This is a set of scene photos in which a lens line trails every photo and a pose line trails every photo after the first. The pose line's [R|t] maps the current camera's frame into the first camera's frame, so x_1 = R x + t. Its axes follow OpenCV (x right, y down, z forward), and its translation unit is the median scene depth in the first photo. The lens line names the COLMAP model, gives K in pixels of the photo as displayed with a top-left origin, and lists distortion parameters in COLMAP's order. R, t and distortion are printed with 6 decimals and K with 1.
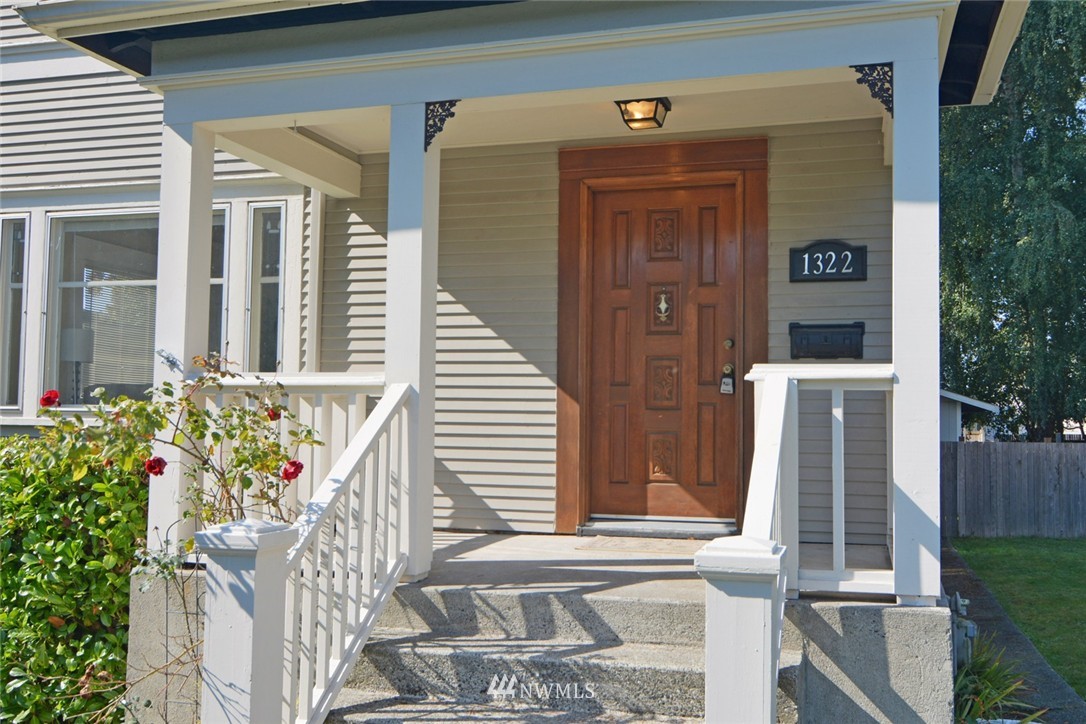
lens RADIAL K [[943.8, 0, 594.5], [0, 943.8, 346.7], [0, 0, 1]] dist [-0.005653, 0.017368]
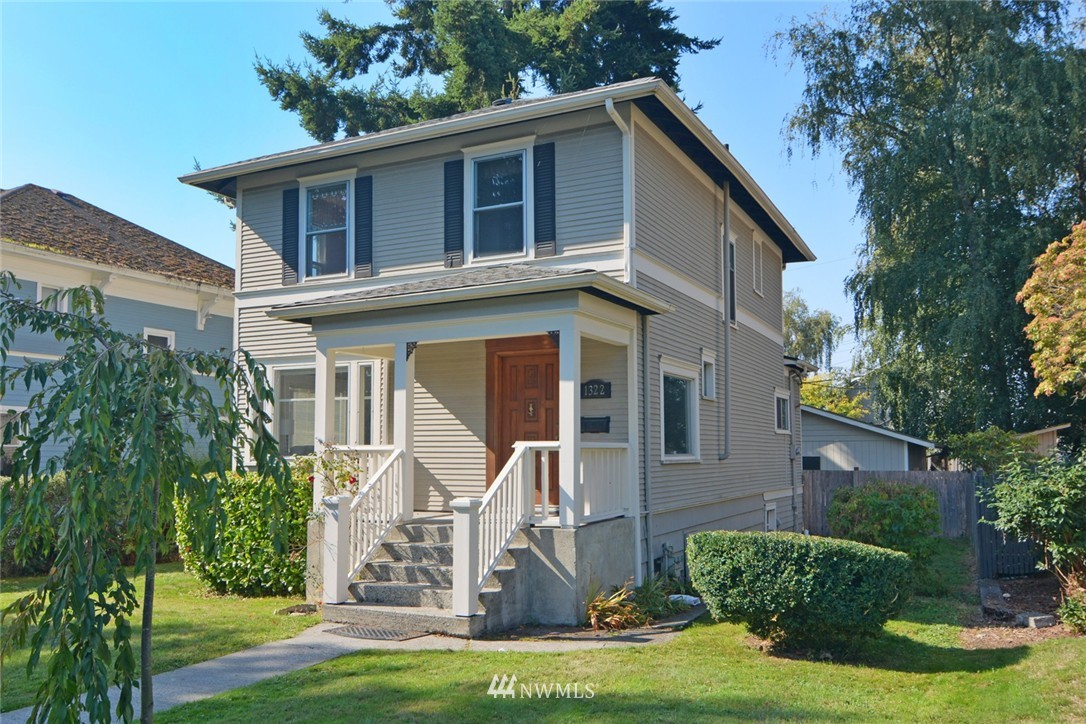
lens RADIAL K [[838.7, 0, 543.0], [0, 838.7, 362.0], [0, 0, 1]] dist [-0.010619, -0.001285]
pose [[0.979064, -0.032409, -0.200956, 0.620484], [0.025427, 0.998983, -0.037227, -0.098940], [0.201958, 0.031338, 0.978893, -1.139927]]
